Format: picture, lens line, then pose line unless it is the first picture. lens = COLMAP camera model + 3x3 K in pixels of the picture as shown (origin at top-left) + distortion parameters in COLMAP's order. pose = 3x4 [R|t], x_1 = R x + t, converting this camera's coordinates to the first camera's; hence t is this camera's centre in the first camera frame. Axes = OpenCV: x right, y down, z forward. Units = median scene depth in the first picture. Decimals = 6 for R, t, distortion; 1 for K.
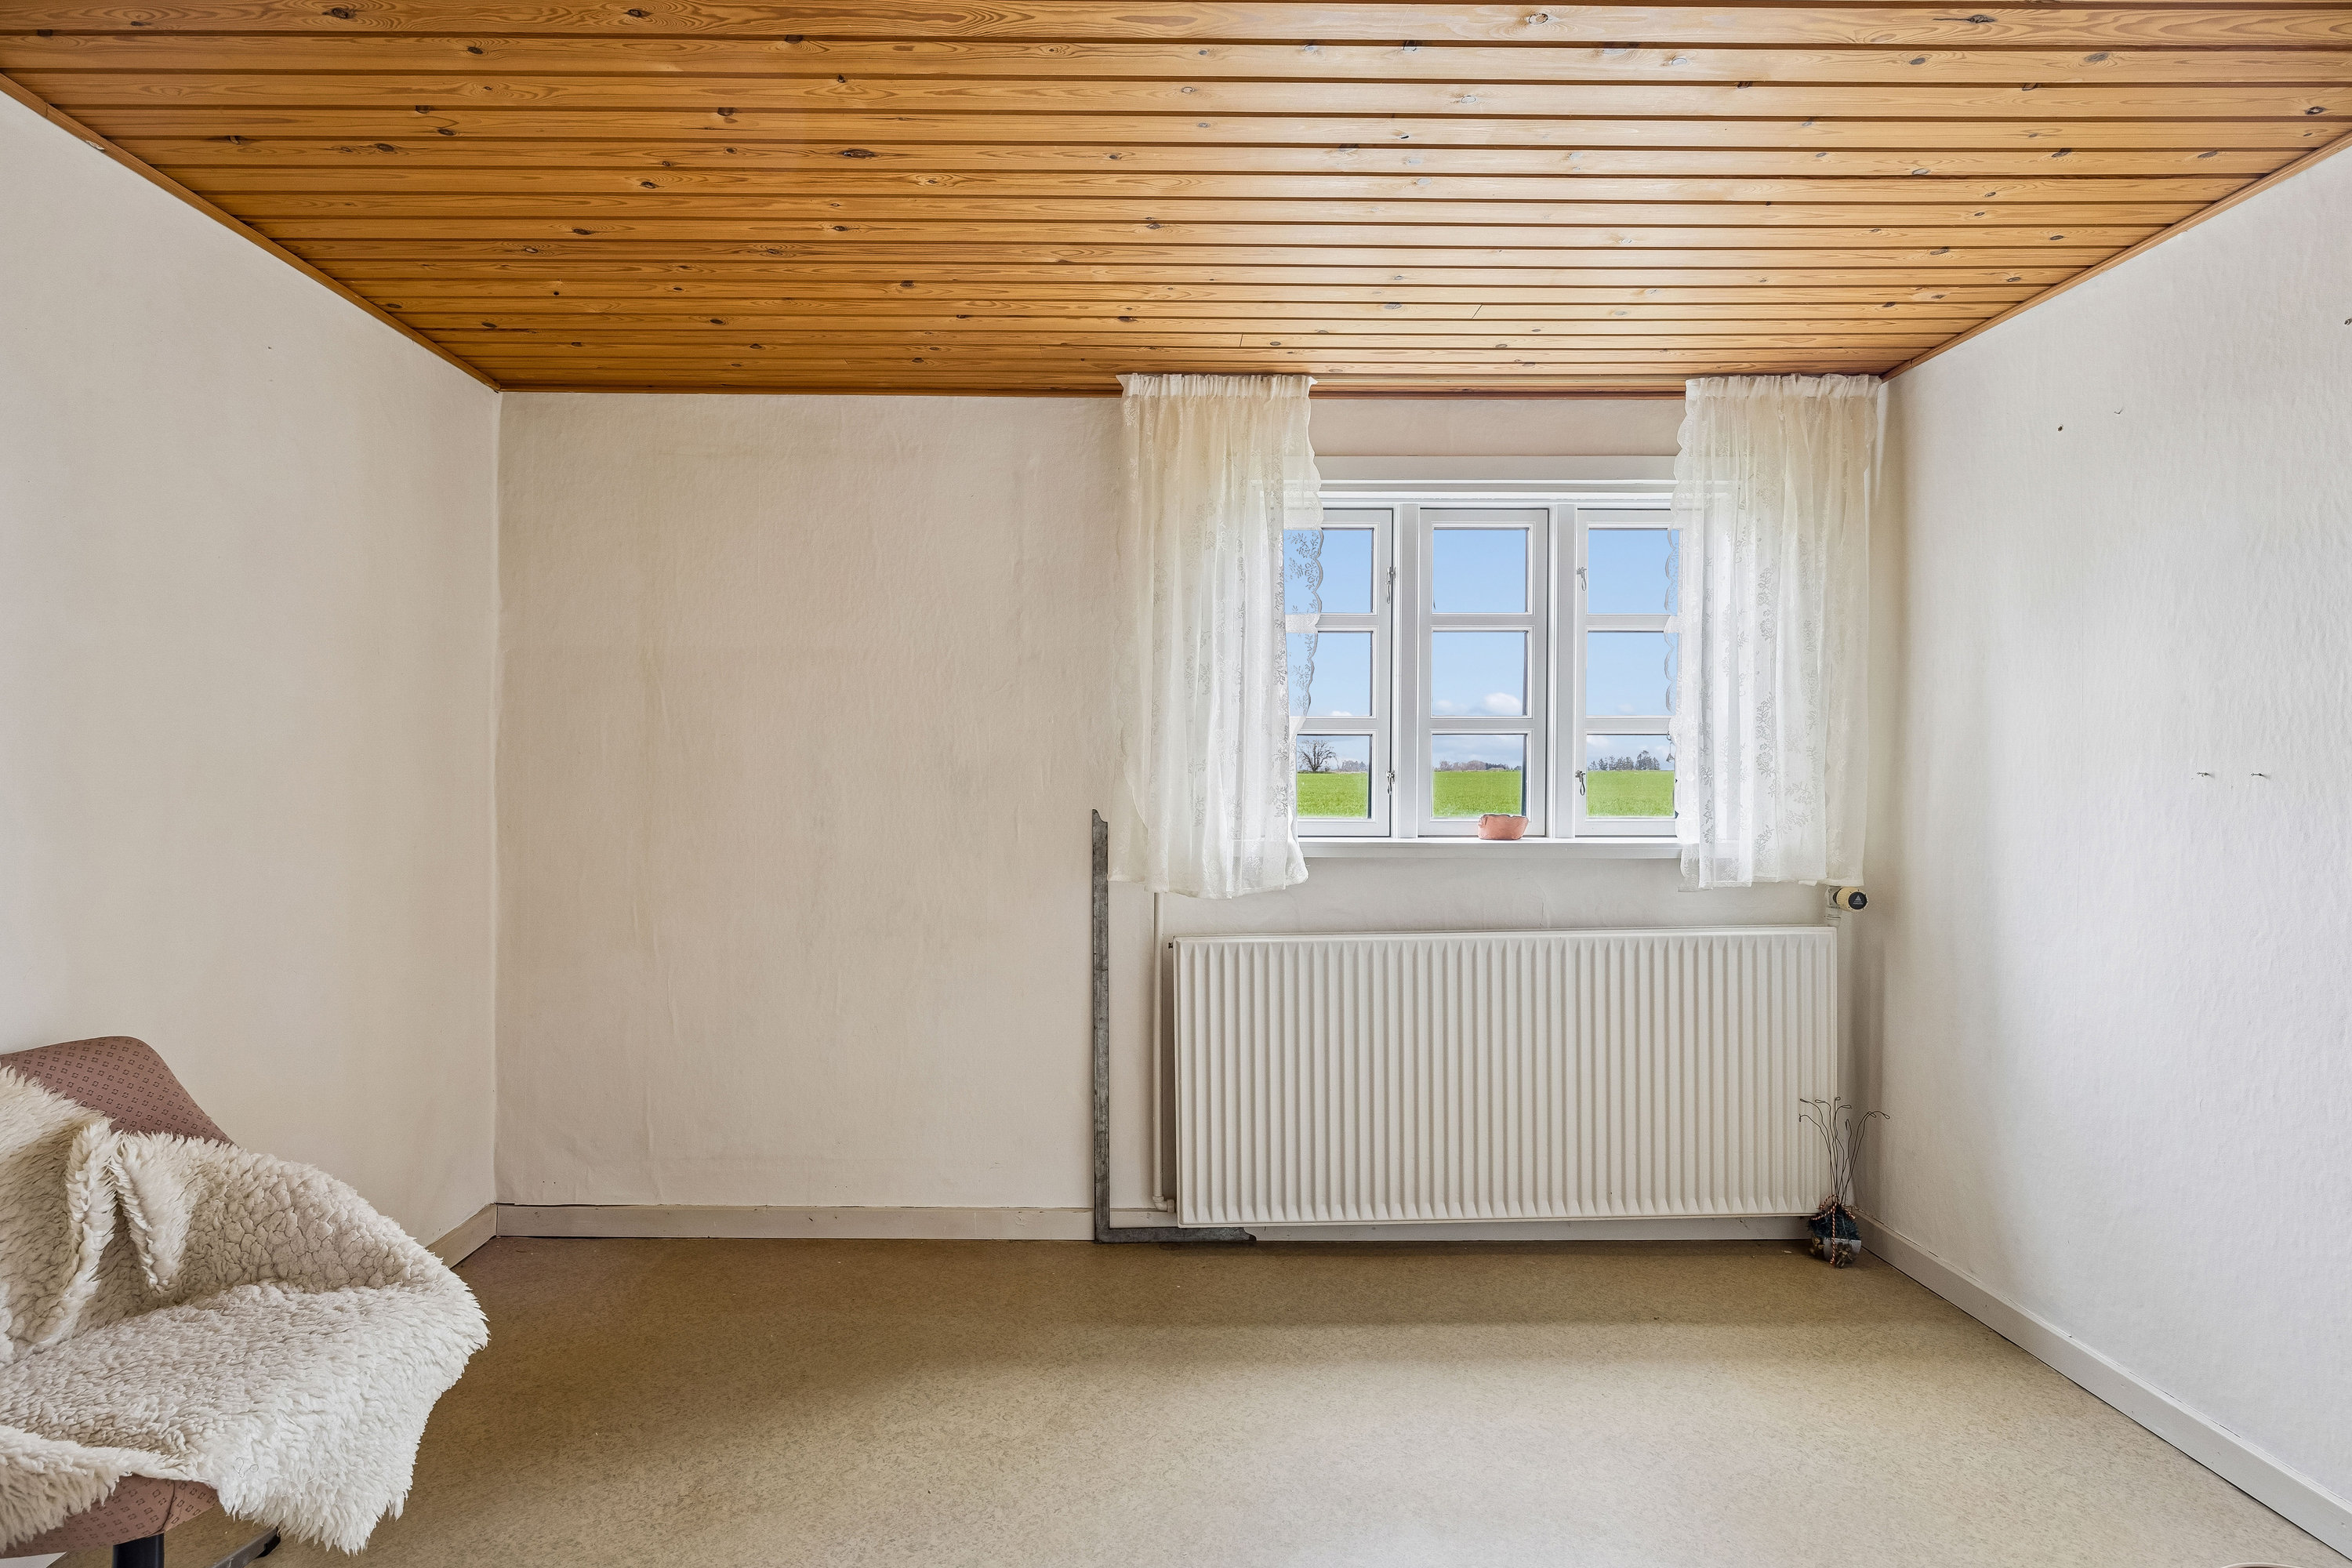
lens RADIAL K [[1244.6, 0, 1174.4], [0, 1244.6, 780.6], [0, 0, 1]] dist [-0.006157, 0.000512]
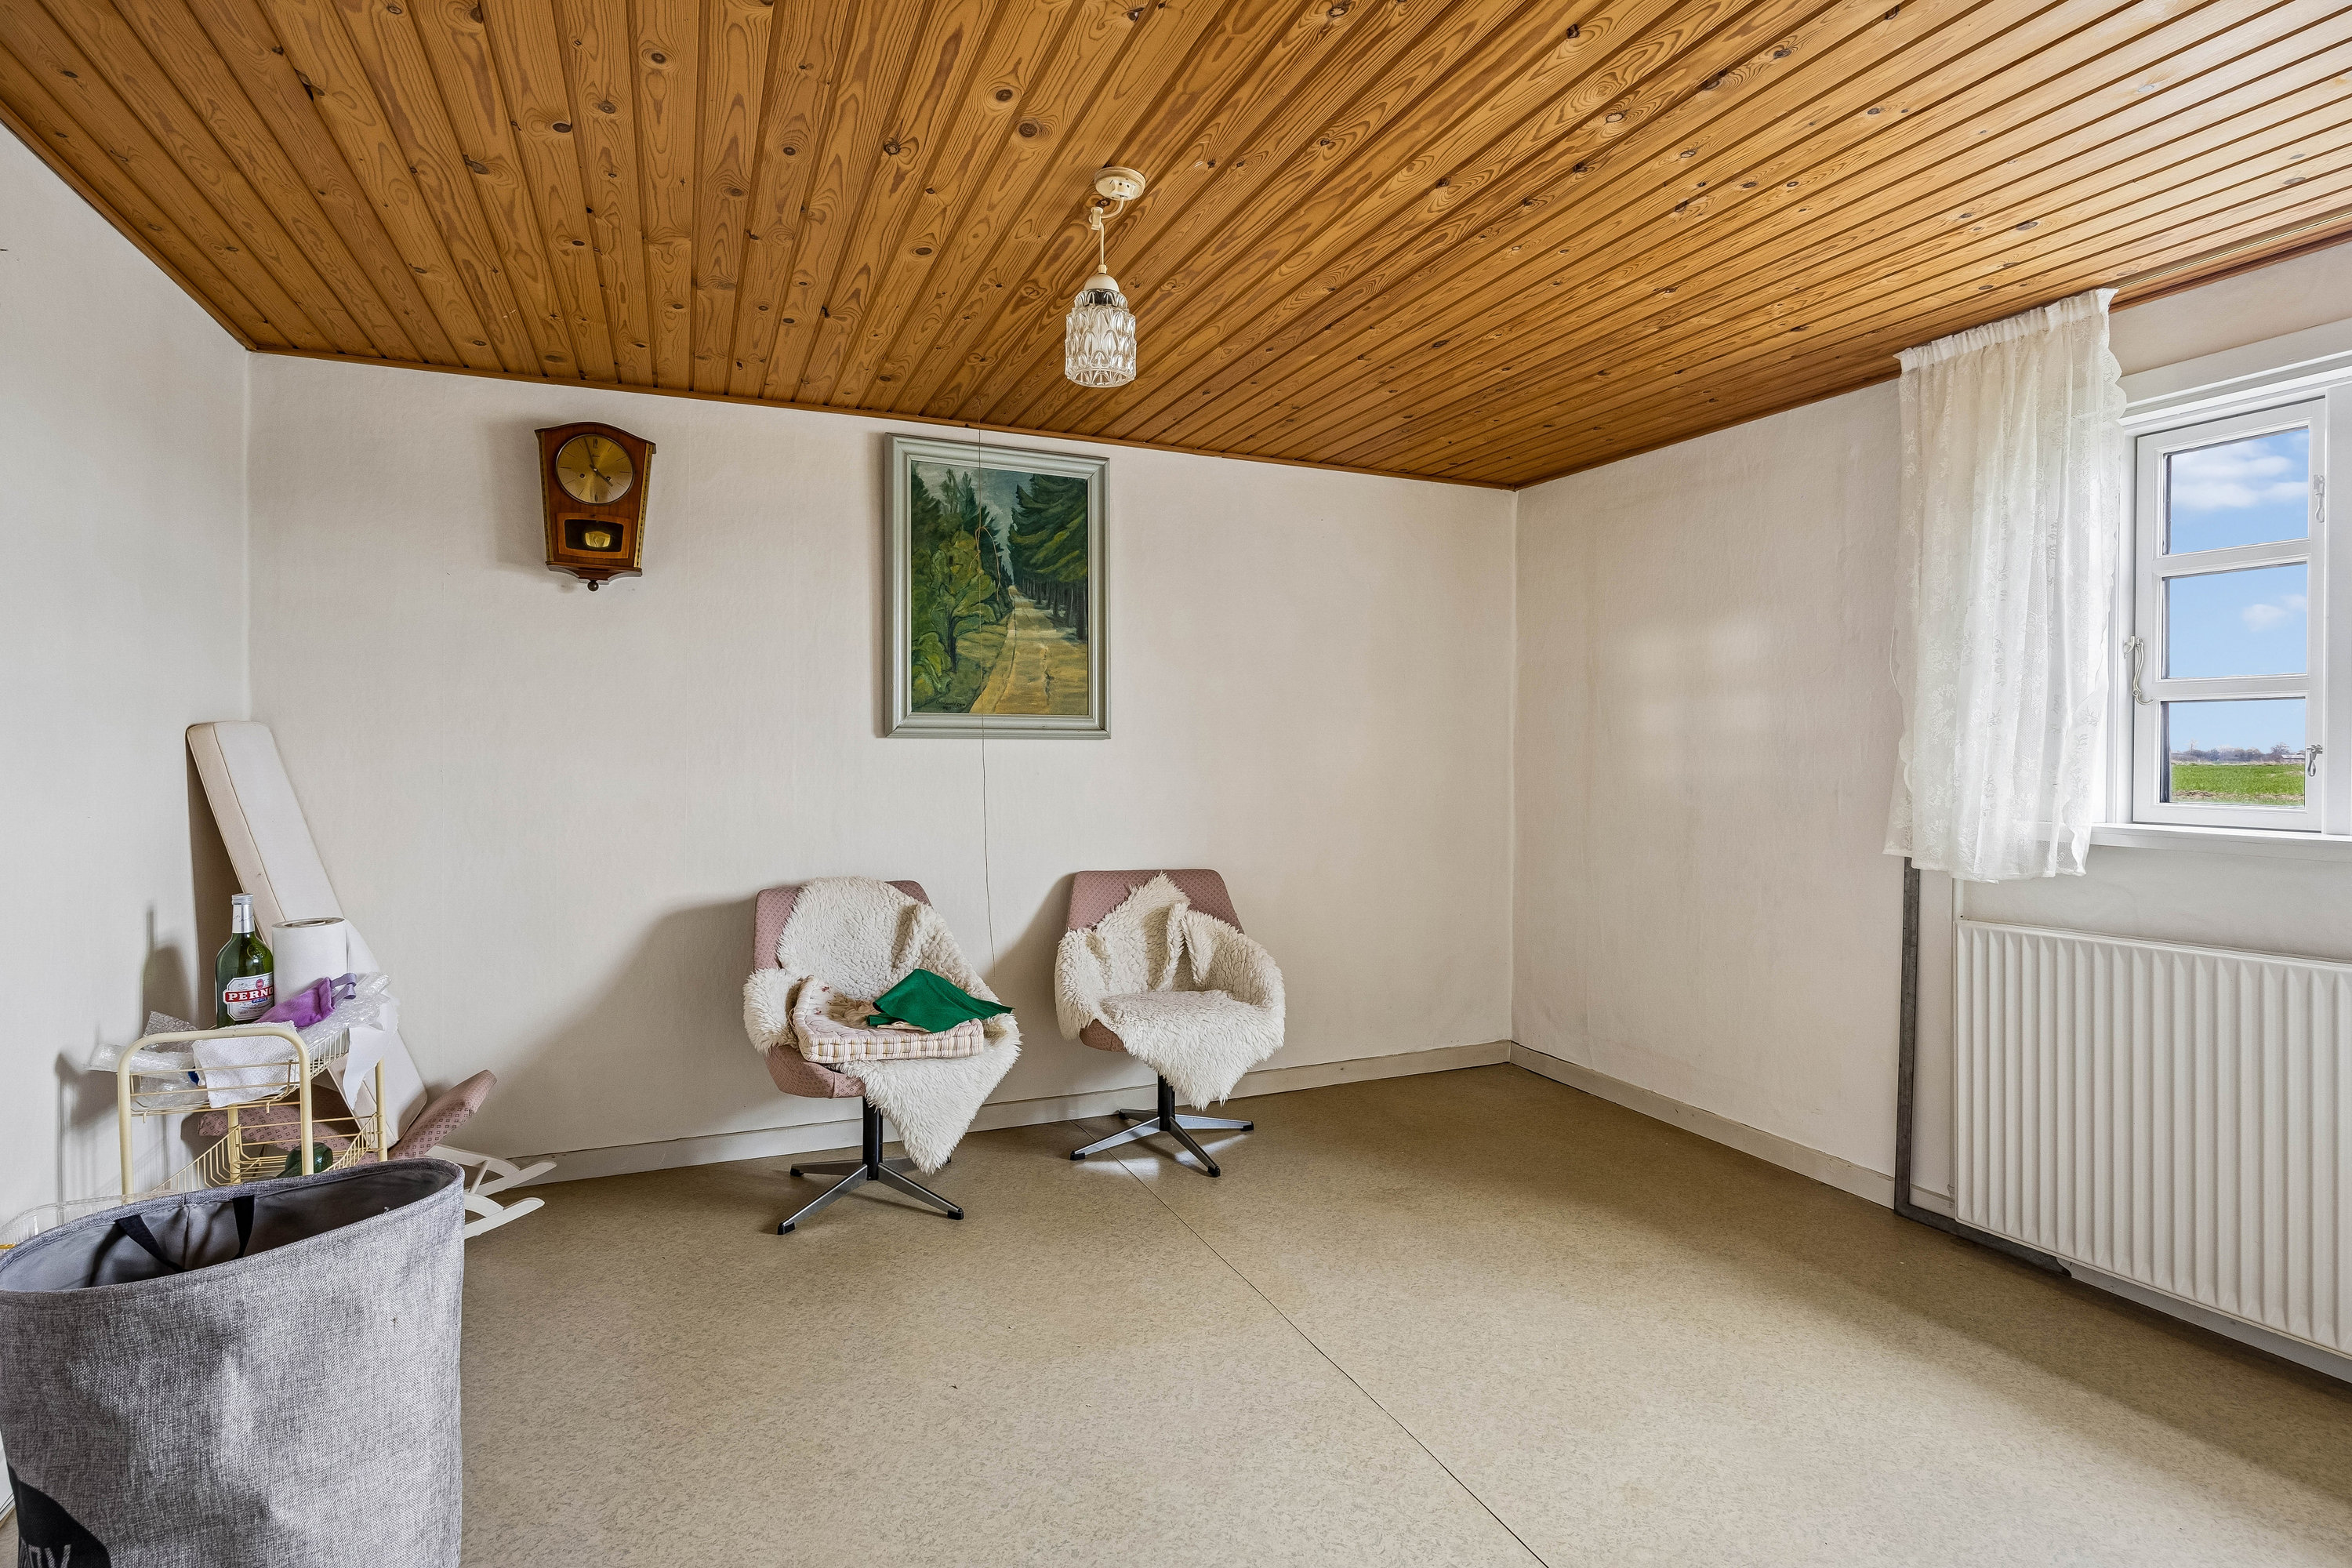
lens RADIAL K [[1229.6, 0, 1172.1], [0, 1229.6, 768.0], [0, 0, 1]] dist [-0.000768, -0.001722]
pose [[0.365353, 0.011543, -0.930797, 0.704721], [-0.007346, 0.999928, 0.009517, 0.004895], [0.930840, 0.003361, 0.365412, 0.093579]]
